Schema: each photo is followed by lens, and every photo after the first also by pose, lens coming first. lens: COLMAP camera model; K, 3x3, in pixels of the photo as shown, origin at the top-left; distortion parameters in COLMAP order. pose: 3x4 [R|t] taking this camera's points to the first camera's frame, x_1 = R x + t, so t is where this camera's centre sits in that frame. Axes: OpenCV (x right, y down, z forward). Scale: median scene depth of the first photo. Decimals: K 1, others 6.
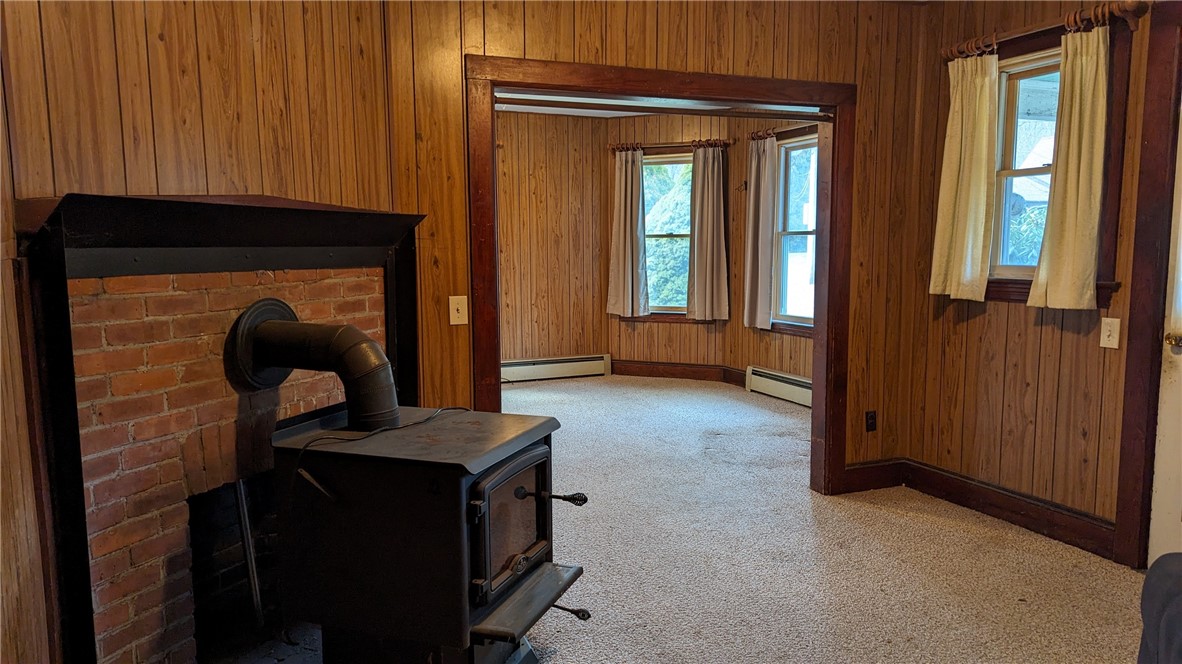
lens RADIAL K [[830.2, 0, 593.7], [0, 830.2, 338.3], [0, 0, 1]] dist [0.058547, -0.047871]
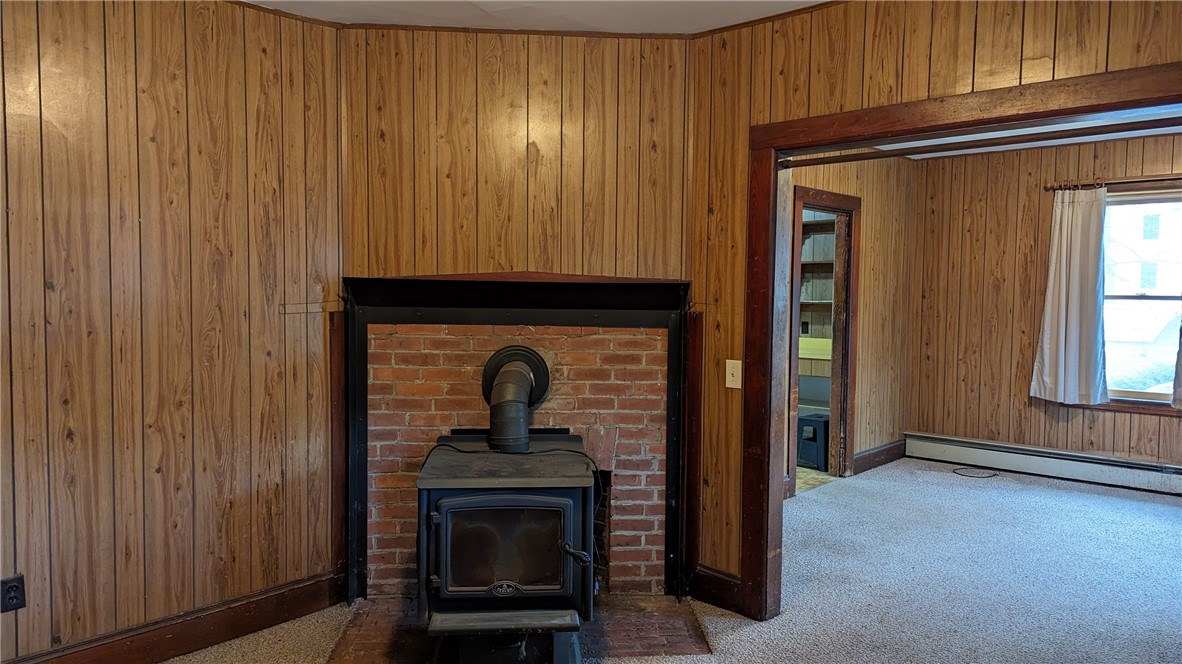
lens RADIAL K [[830.2, 0, 595.3], [0, 830.2, 324.8], [0, 0, 1]] dist [0.058547, -0.047871]
pose [[0.410203, 0.051834, -0.910520, 0.887753], [-0.117228, 0.993098, 0.003722, -0.099586], [0.904428, 0.105212, 0.413448, 0.534683]]
